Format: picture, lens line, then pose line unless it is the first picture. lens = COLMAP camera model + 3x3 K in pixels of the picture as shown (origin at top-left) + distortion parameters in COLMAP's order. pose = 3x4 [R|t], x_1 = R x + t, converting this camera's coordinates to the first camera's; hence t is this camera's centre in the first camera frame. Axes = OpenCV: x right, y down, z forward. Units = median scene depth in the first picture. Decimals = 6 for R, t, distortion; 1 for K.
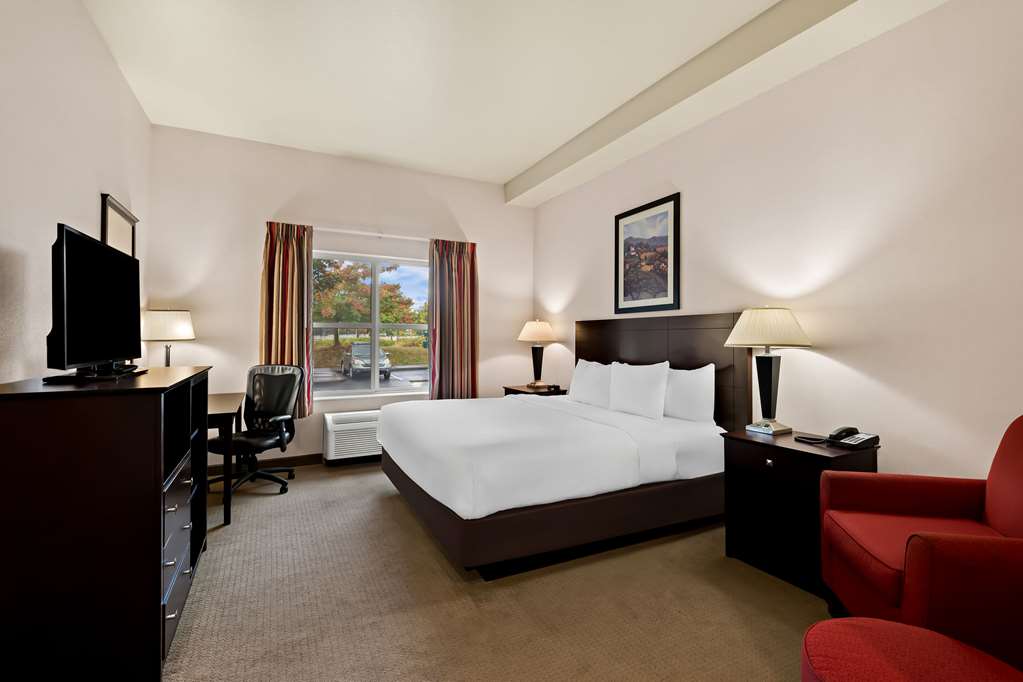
lens RADIAL K [[470.8, 0, 498.9], [0, 470.8, 337.0], [0, 0, 1]] dist [0.018768, 0.000418]
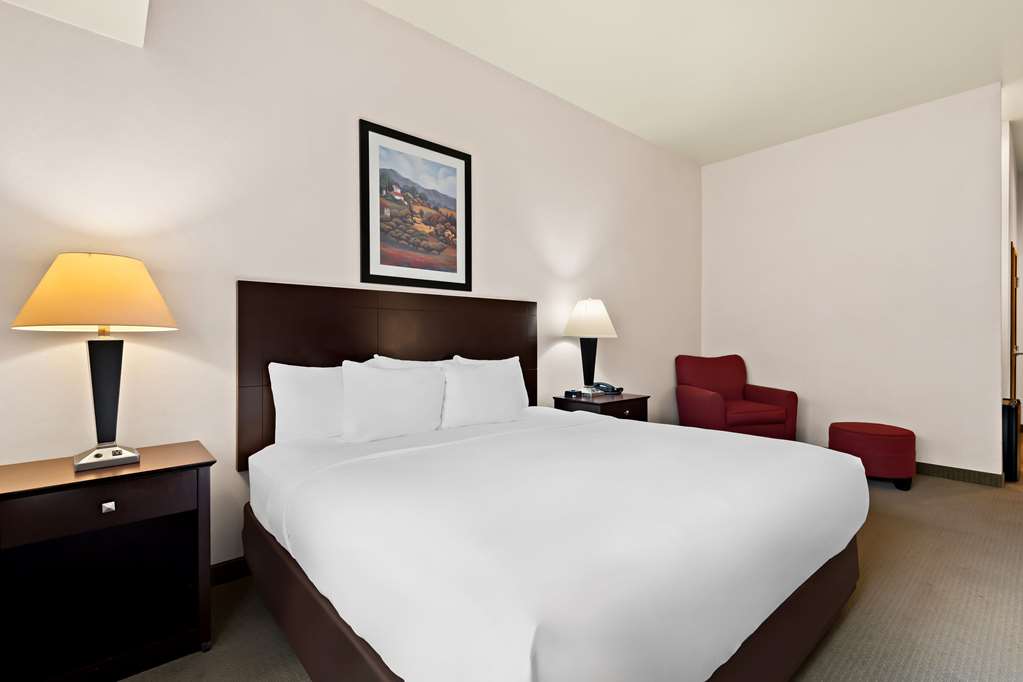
lens RADIAL K [[470.8, 0, 530.4], [0, 470.8, 341.6], [0, 0, 1]] dist [0.018768, 0.000418]
pose [[-0.312592, -0.017678, 0.949723, -0.440065], [-0.010183, 0.999832, 0.015259, 0.018008], [-0.949833, -0.004901, -0.312720, 1.074685]]
